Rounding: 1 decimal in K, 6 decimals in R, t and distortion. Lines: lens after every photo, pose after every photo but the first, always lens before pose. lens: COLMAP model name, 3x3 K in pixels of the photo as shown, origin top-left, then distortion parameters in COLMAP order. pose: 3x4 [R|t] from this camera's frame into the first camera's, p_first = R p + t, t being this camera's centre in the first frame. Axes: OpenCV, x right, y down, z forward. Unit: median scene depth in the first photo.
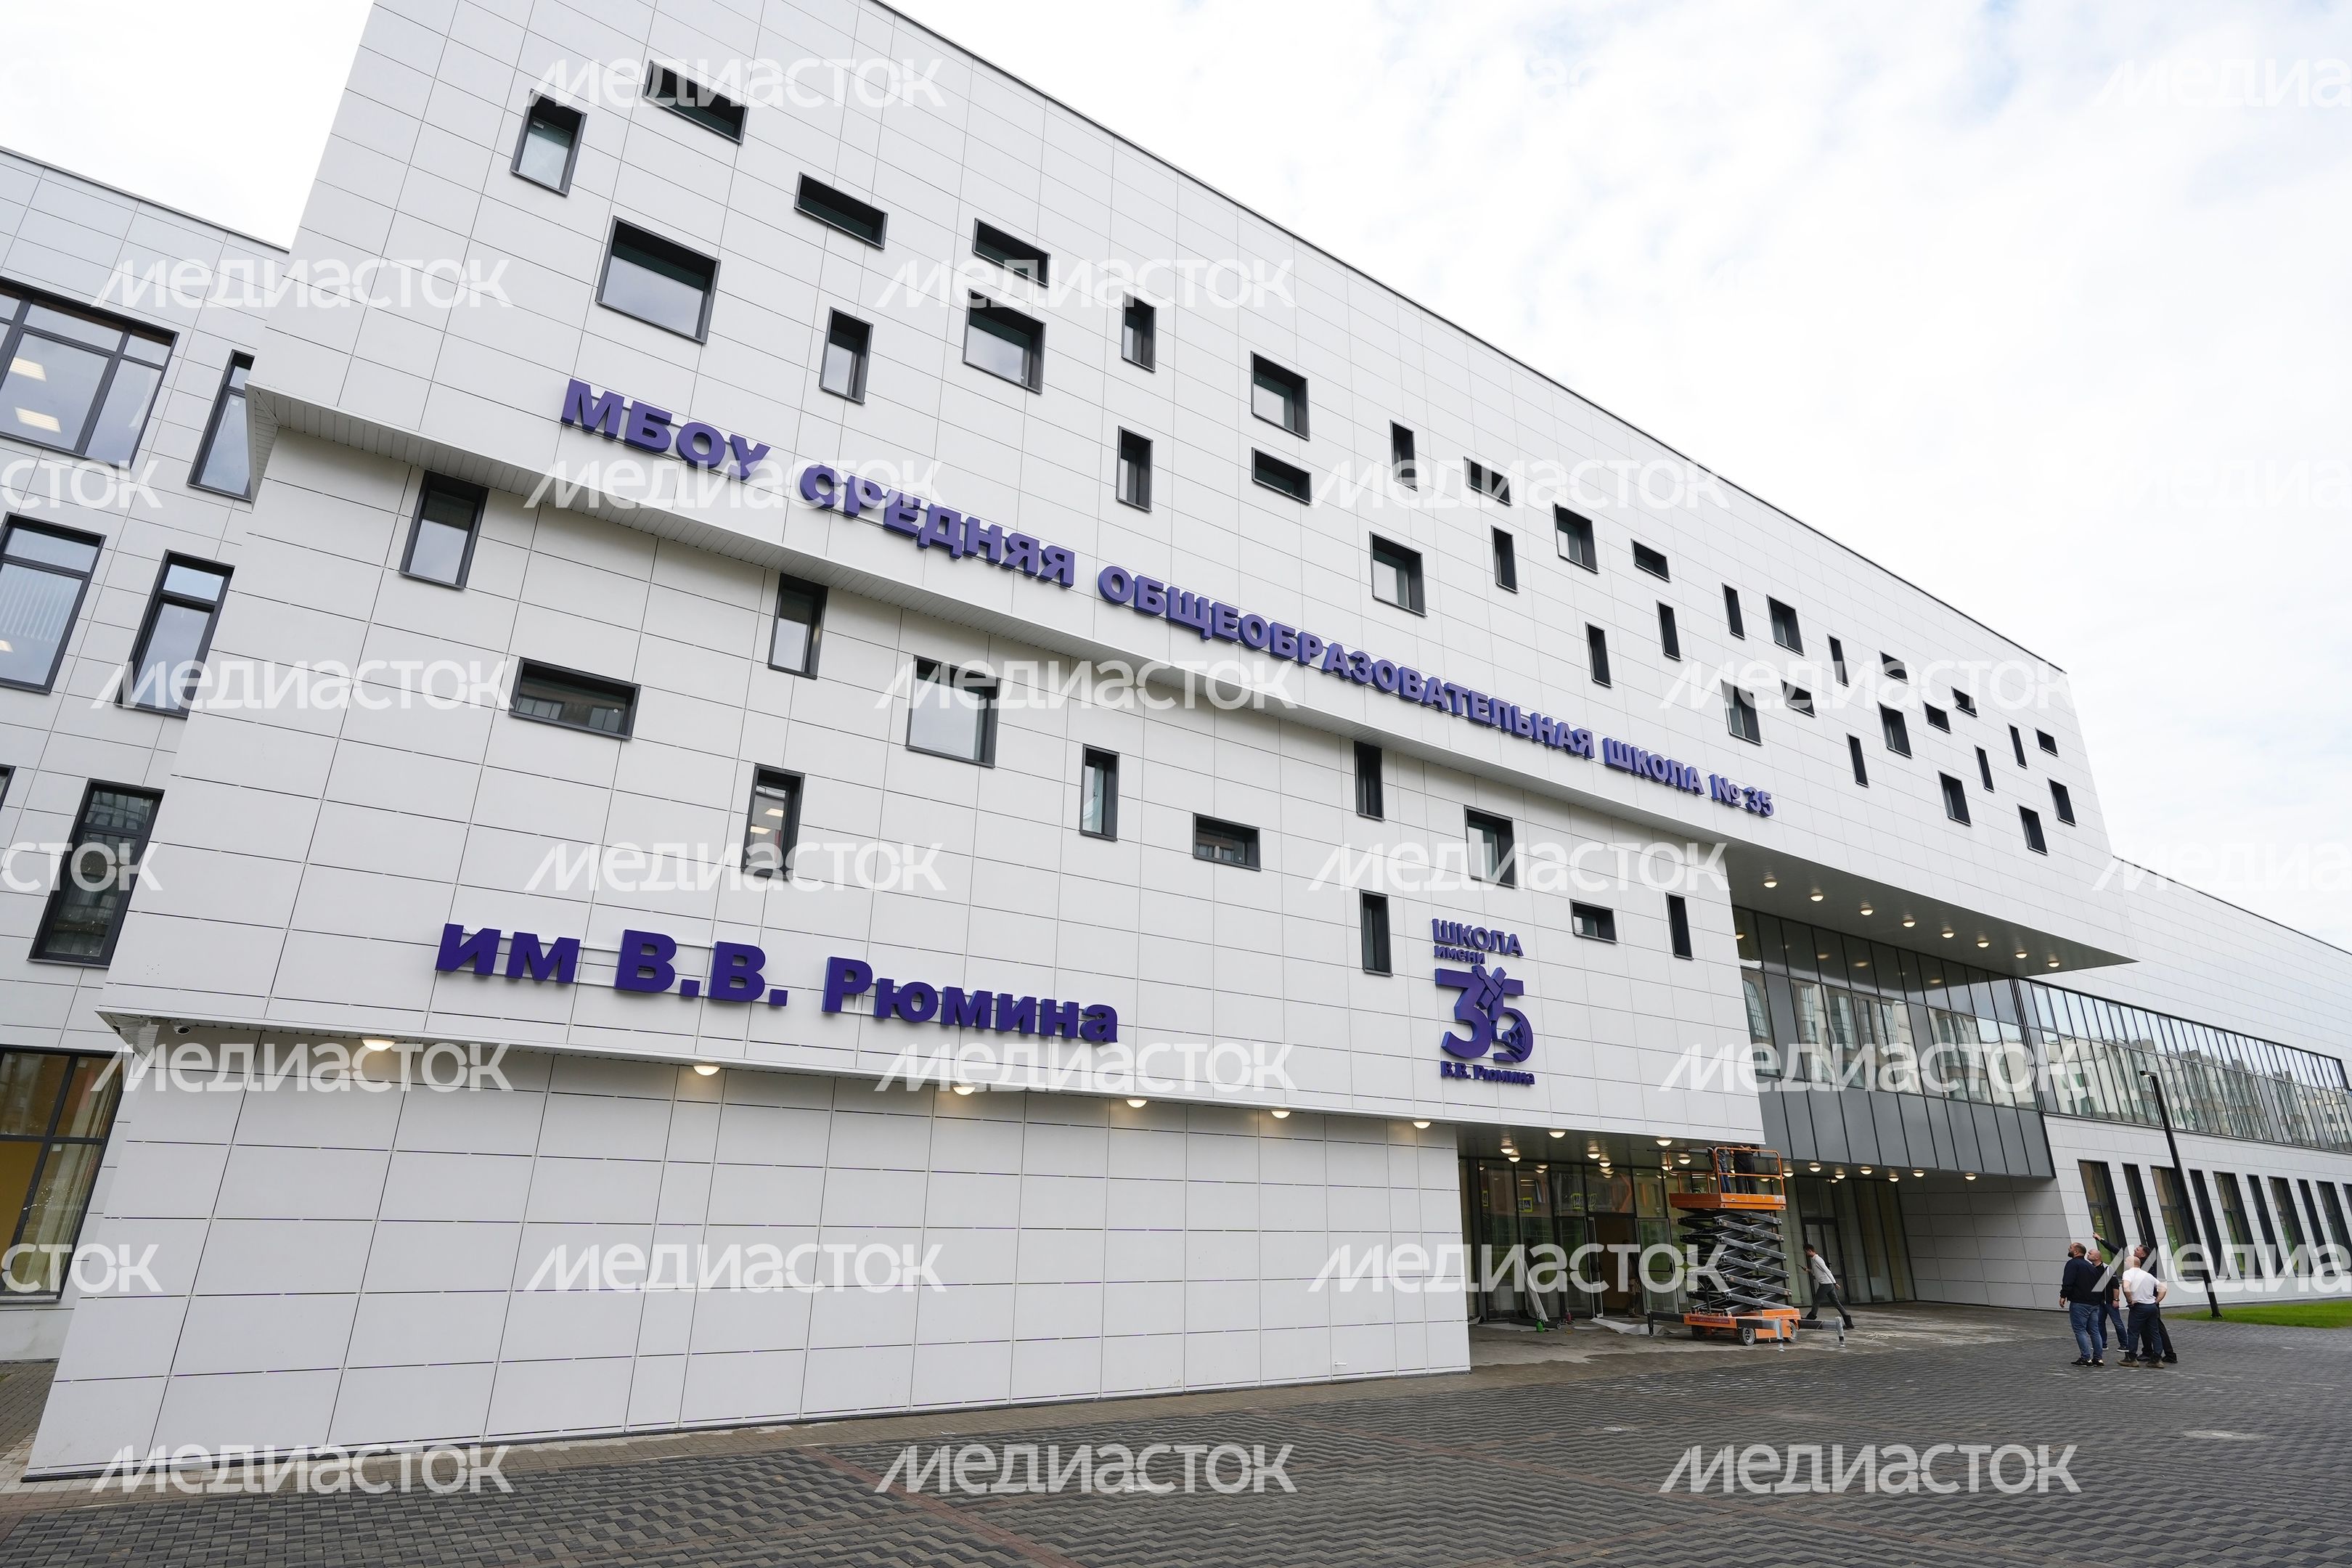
lens RADIAL K [[1225.8, 0, 1182.6], [0, 1225.8, 771.7], [0, 0, 1]] dist [-0.013510, -0.000223]
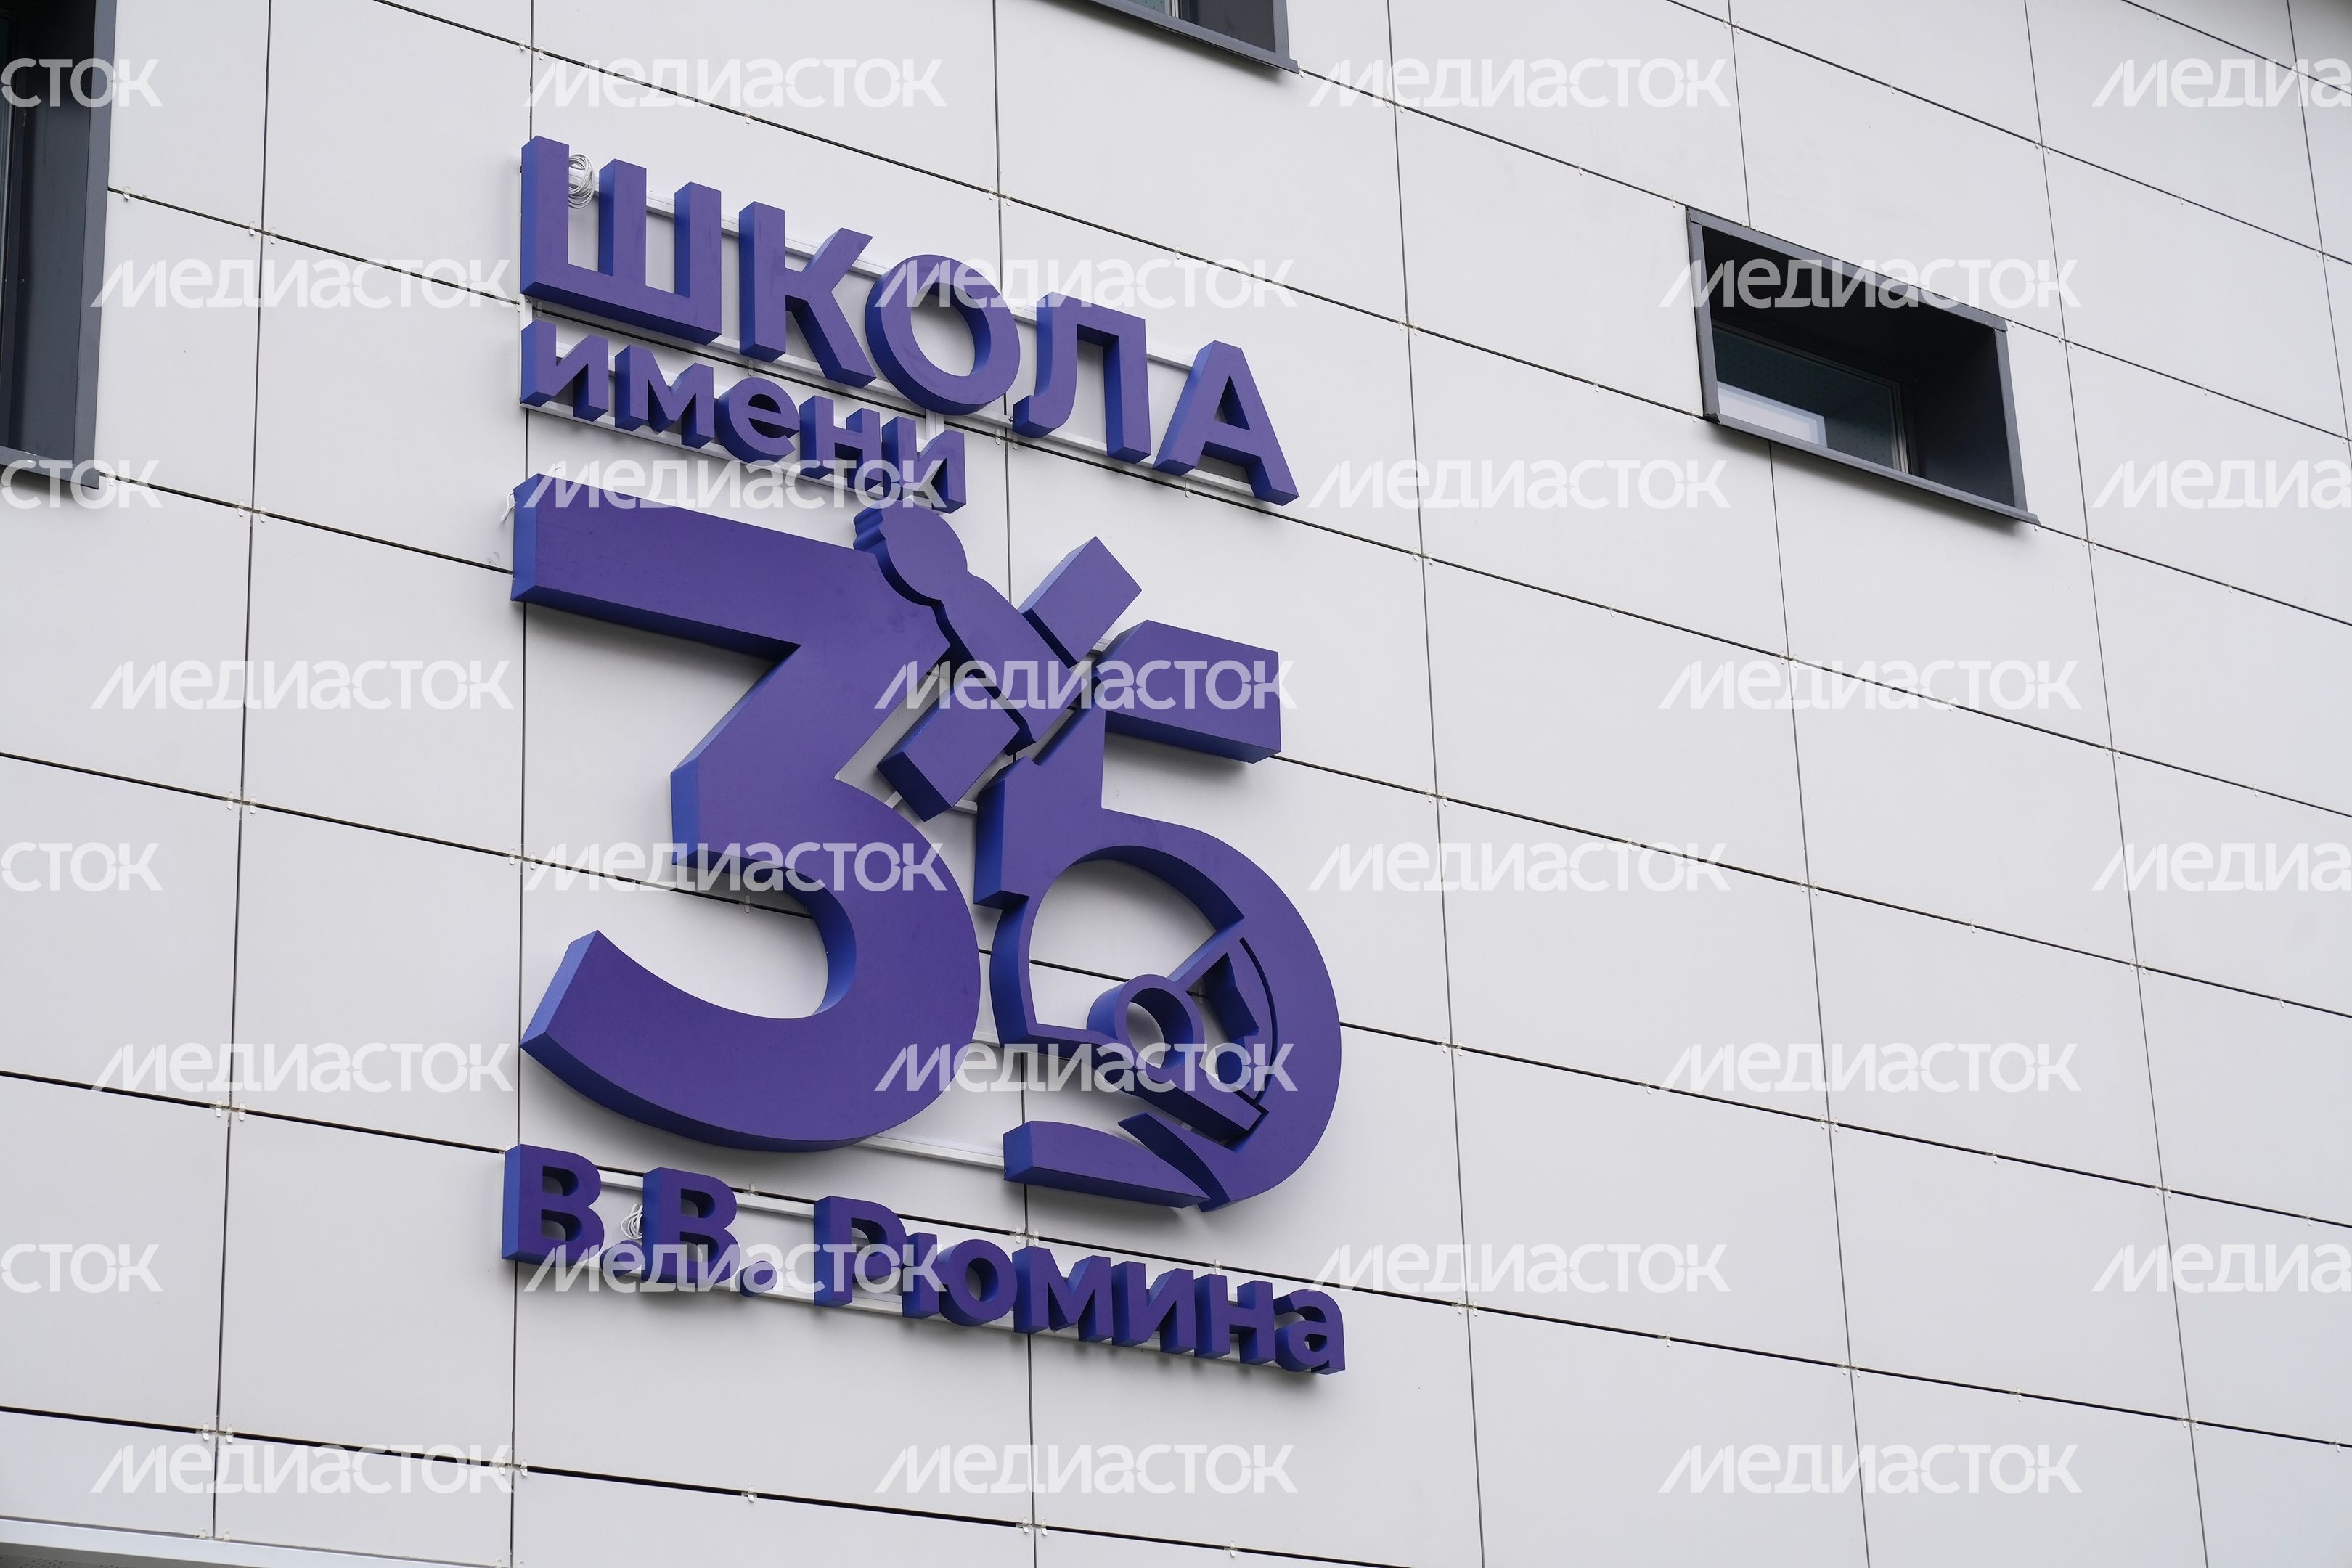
lens RADIAL K [[4517.4, 0, 1178.5], [0, 4517.4, 785.5], [0, 0, 1]] dist [0.064139, 0.000000]
pose [[0.998589, -0.026171, 0.046218, 0.252218], [0.026321, 0.999650, -0.002632, 0.194399], [-0.046133, 0.003844, 0.998928, 0.500124]]
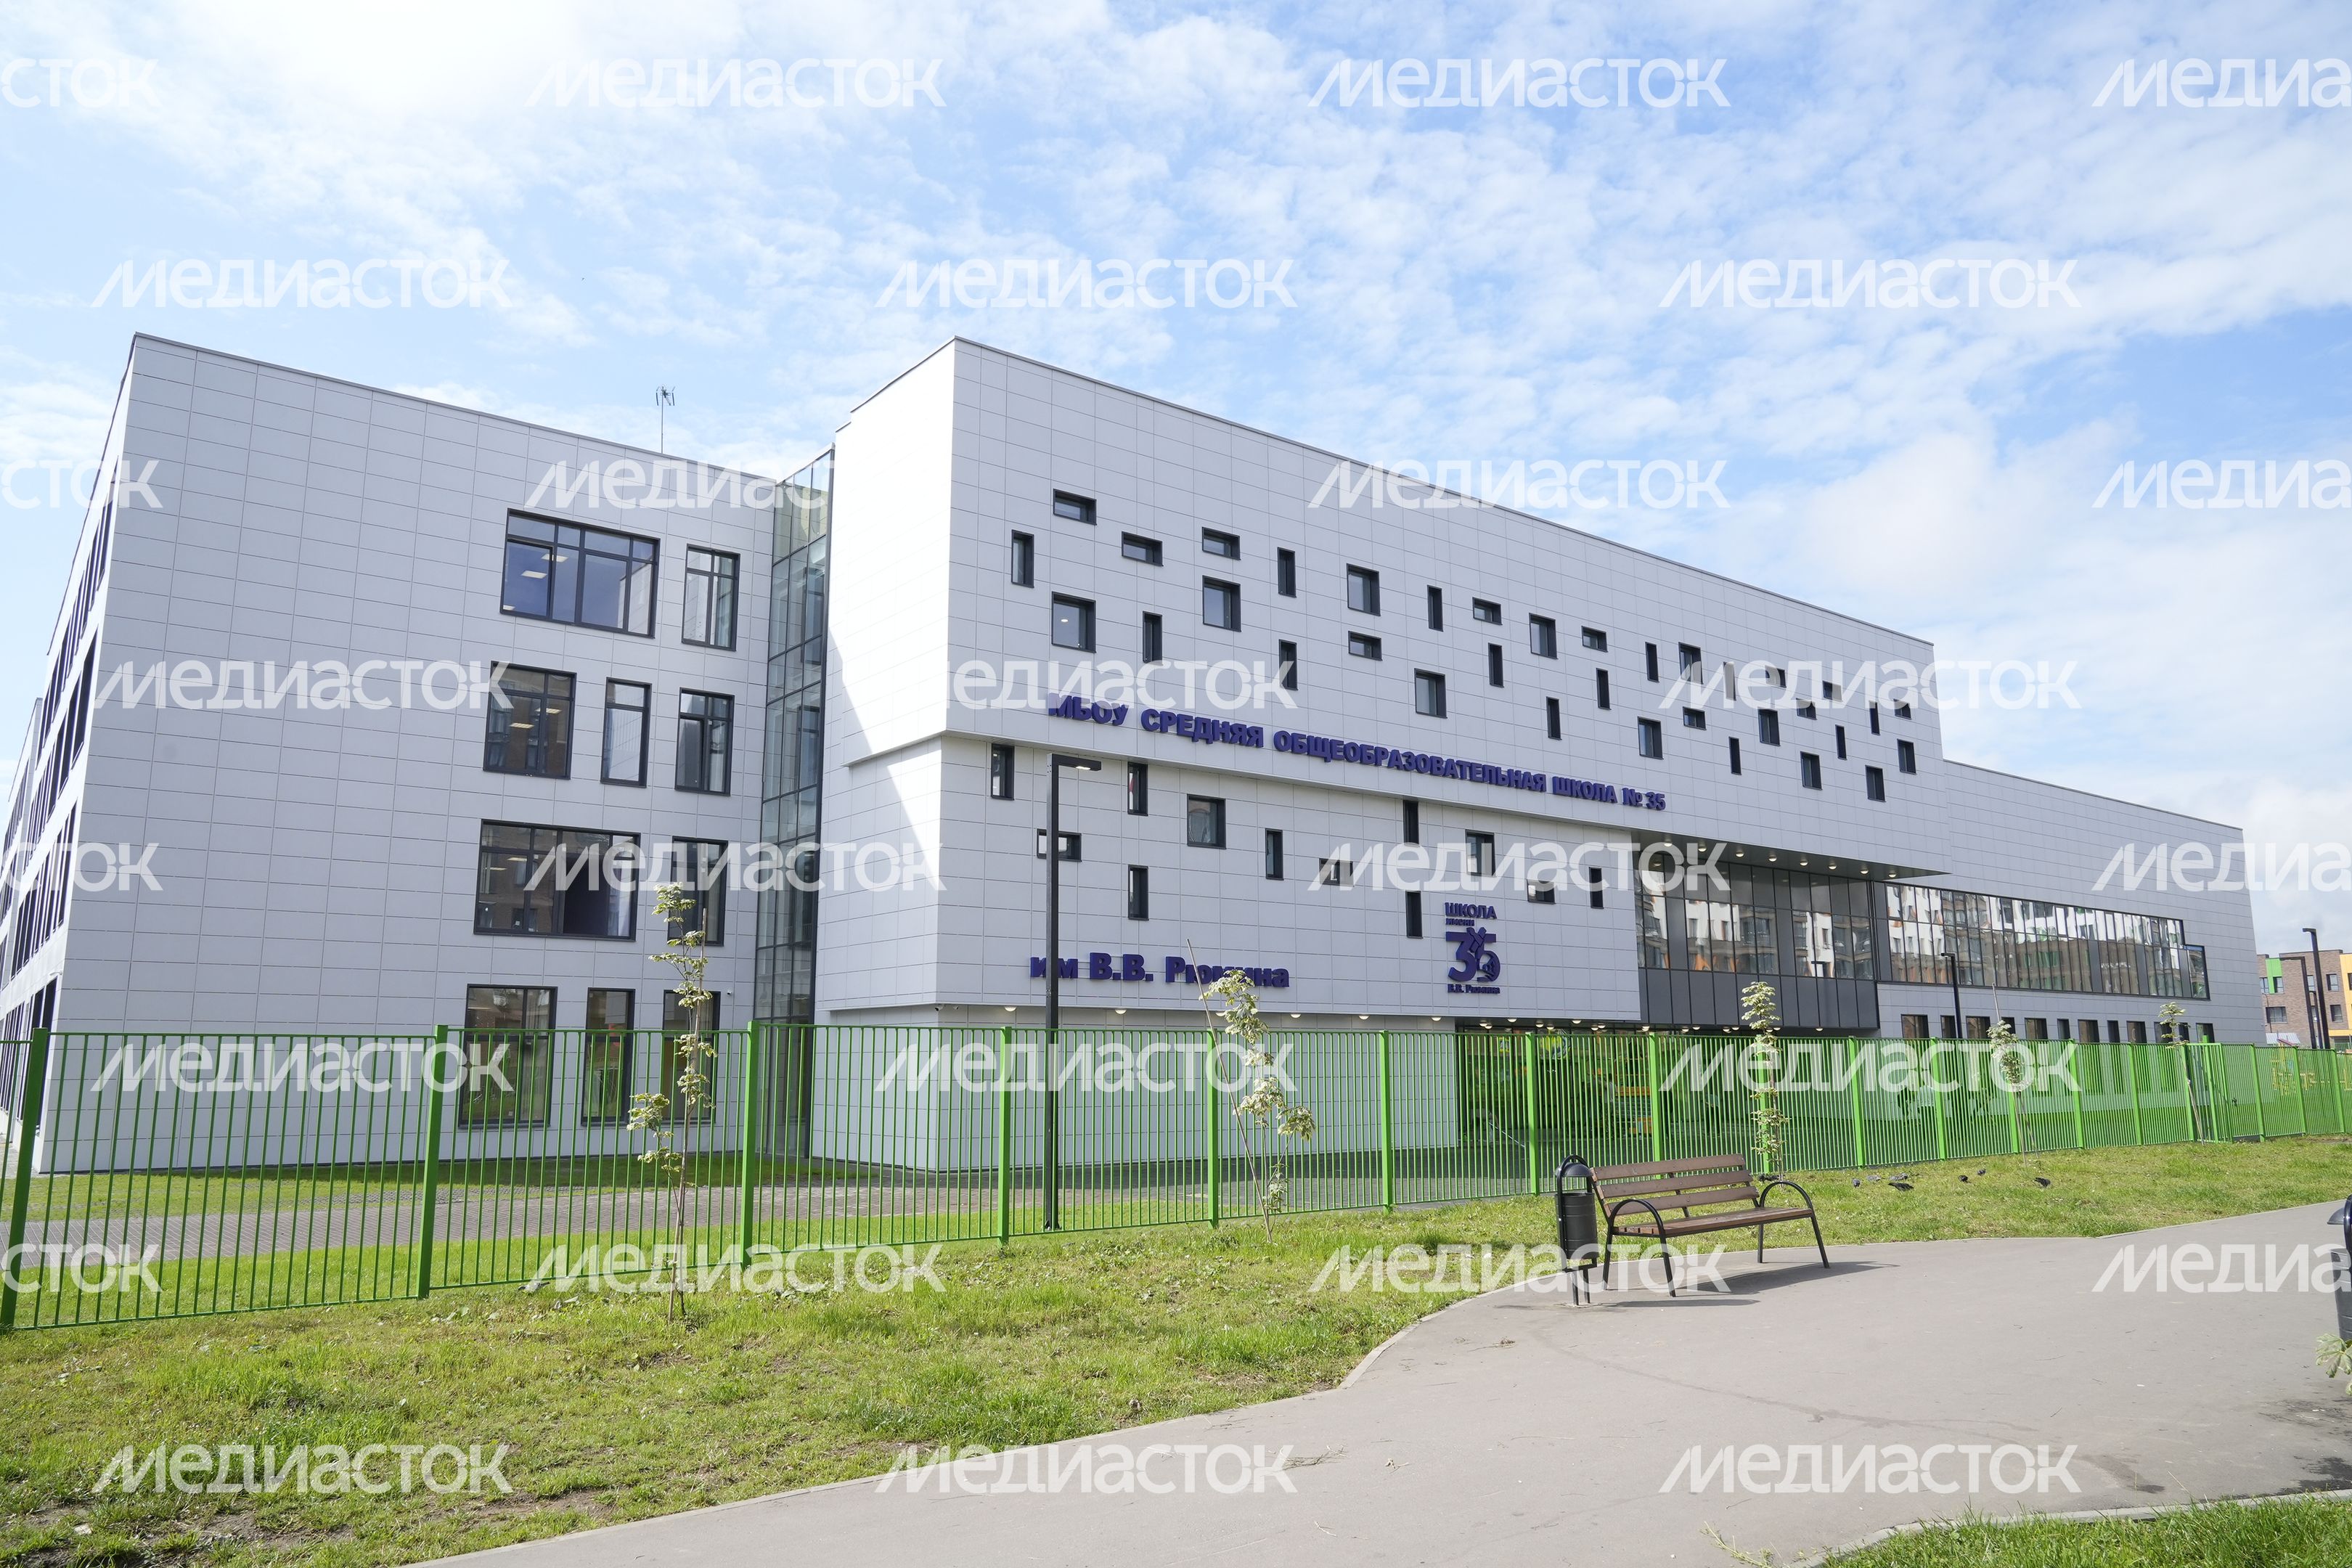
lens RADIAL K [[1607.0, 0, 1173.2], [0, 1607.0, 780.1], [0, 0, 1]] dist [-0.038753, 0.002522]
pose [[0.998286, -0.005497, 0.058265, -0.309988], [-0.004989, 0.983962, 0.178307, -0.451122], [-0.058311, -0.178292, 0.982248, -1.169190]]
